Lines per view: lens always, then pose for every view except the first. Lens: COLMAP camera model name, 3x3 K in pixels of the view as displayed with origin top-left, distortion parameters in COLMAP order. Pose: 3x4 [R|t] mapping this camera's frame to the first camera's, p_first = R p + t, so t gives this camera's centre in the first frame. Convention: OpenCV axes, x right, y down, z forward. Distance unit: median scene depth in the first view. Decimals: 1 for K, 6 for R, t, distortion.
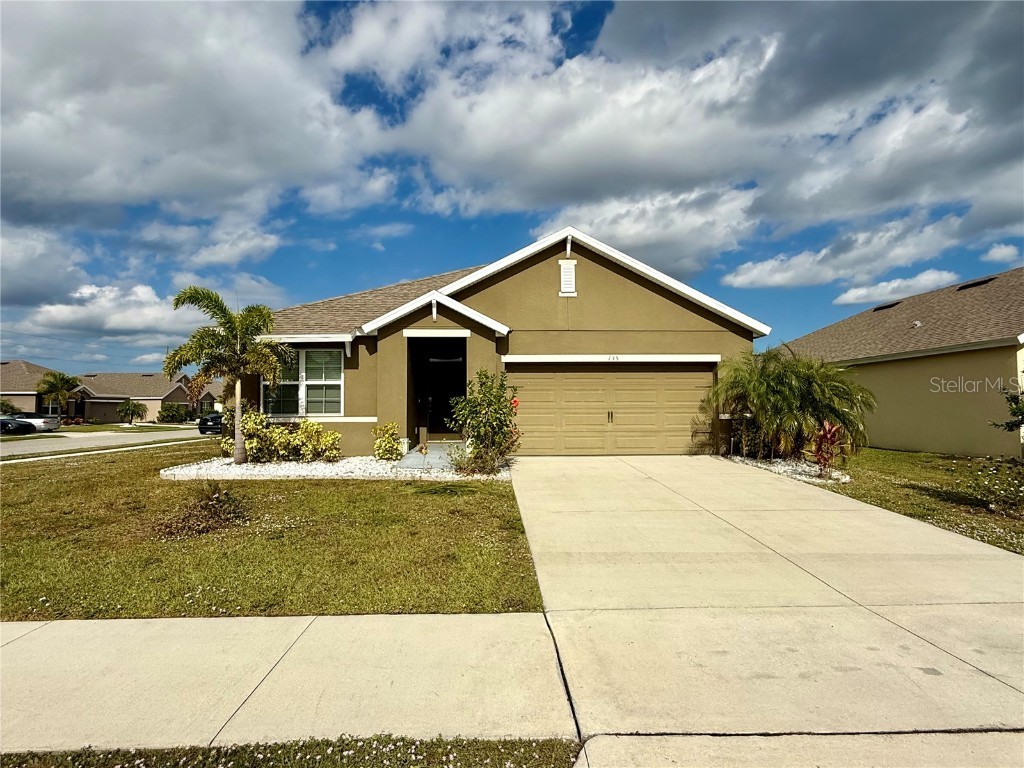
lens RADIAL K [[581.1, 0, 513.0], [0, 581.1, 394.8], [0, 0, 1]] dist [-0.005300, 0.010210]
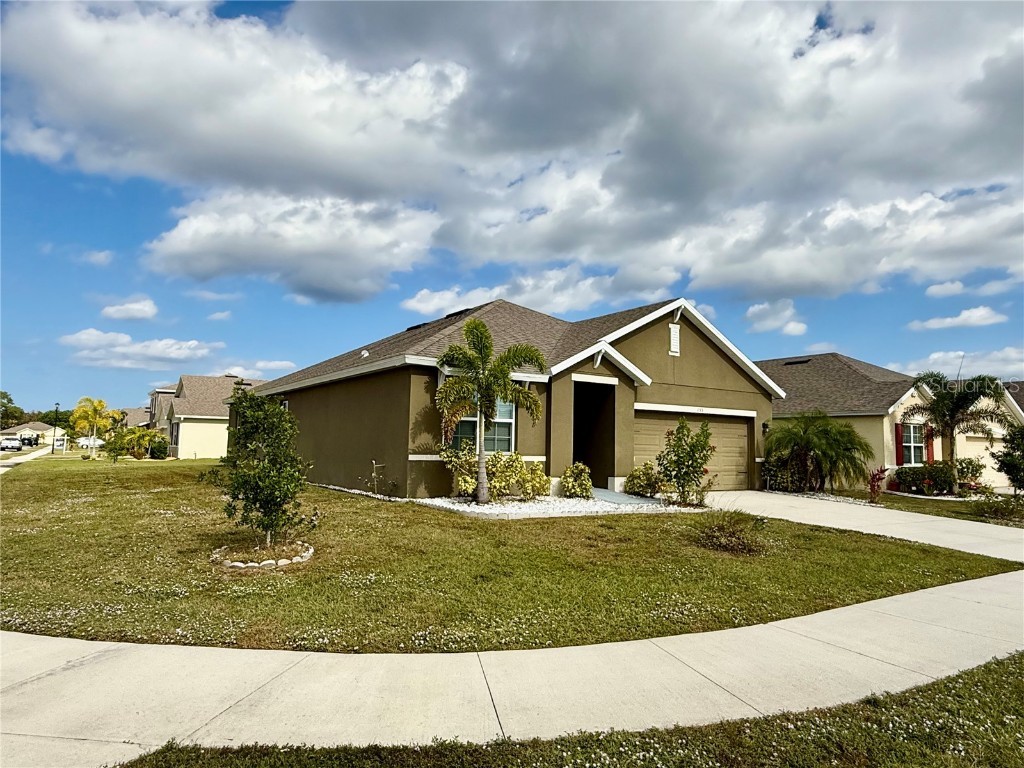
lens RADIAL K [[670.6, 0, 516.9], [0, 670.6, 377.7], [0, 0, 1]] dist [-0.019602, 0.004592]
pose [[0.845735, 0.076975, 0.528021, -0.865279], [-0.040073, 0.995908, -0.080998, -0.002030], [-0.532096, 0.047344, 0.845360, 0.025761]]
